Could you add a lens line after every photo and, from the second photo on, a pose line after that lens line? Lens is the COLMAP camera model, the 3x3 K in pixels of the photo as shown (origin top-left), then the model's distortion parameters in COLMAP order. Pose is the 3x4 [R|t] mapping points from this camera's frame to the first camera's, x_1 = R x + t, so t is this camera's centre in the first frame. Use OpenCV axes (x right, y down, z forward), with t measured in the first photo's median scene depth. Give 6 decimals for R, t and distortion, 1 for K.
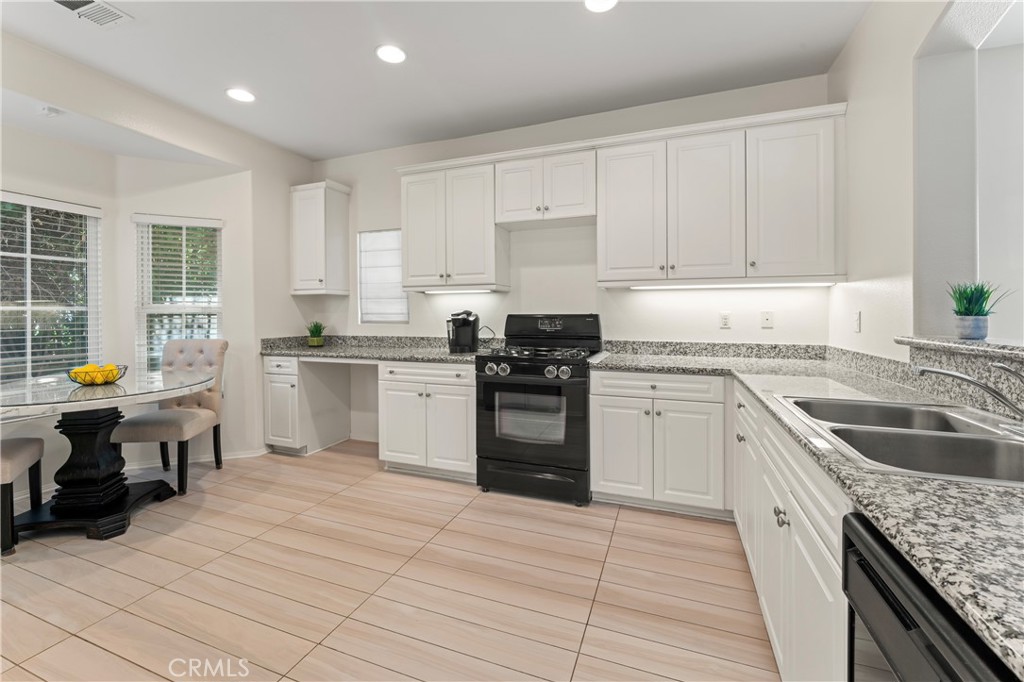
lens RADIAL K [[429.7, 0, 507.7], [0, 429.7, 316.2], [0, 0, 1]] dist [-0.001606, 0.000956]
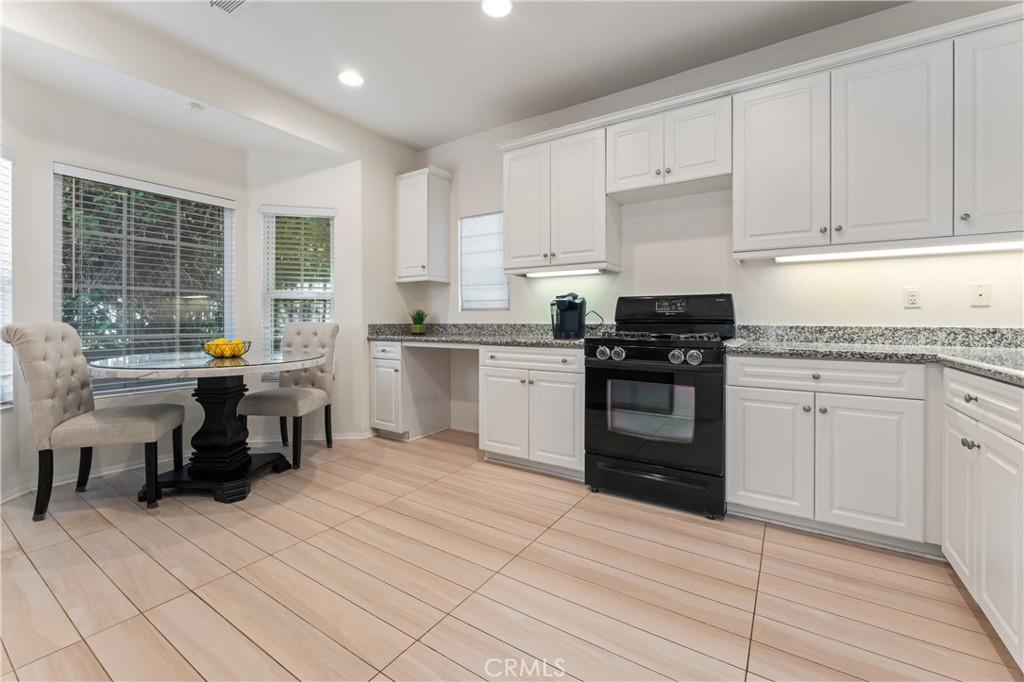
lens RADIAL K [[428.4, 0, 509.9], [0, 428.4, 320.6], [0, 0, 1]] dist [-0.001909, 0.000417]
pose [[0.977835, 0.006356, -0.209282, -0.039449], [-0.007310, 0.999966, -0.003789, 0.056843], [0.209251, 0.005235, 0.977848, 0.092657]]
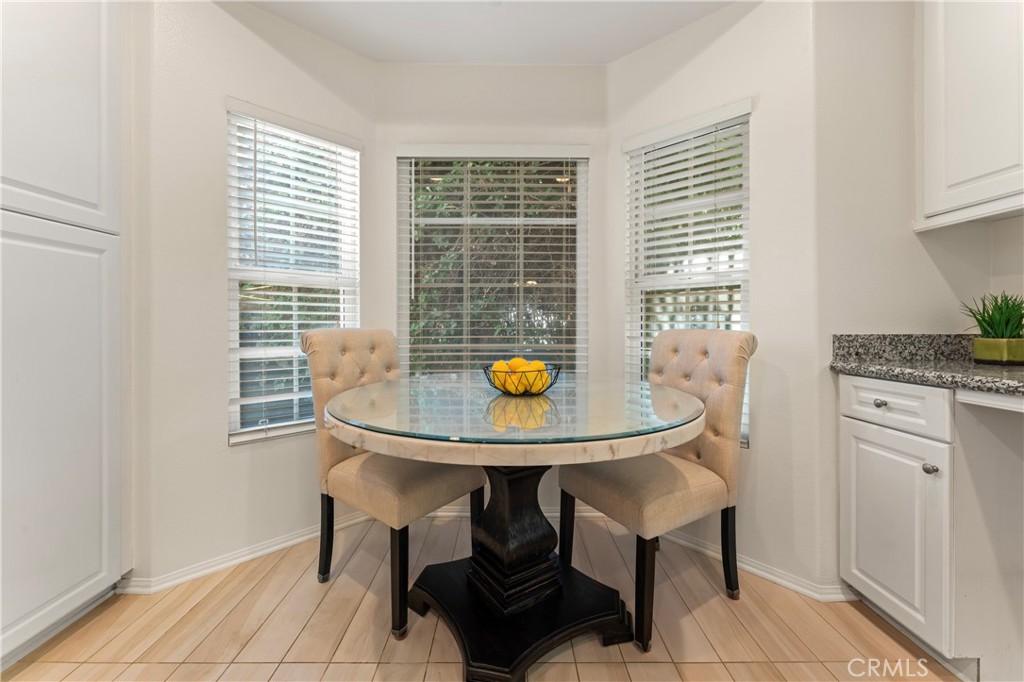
lens RADIAL K [[412.1, 0, 506.1], [0, 412.1, 328.7], [0, 0, 1]] dist [-0.001059, 0.000025]
pose [[0.360698, 0.011968, -0.932606, -0.377625], [-0.007004, 0.999924, 0.010122, 0.055861], [0.932656, 0.002881, 0.360754, 0.669610]]
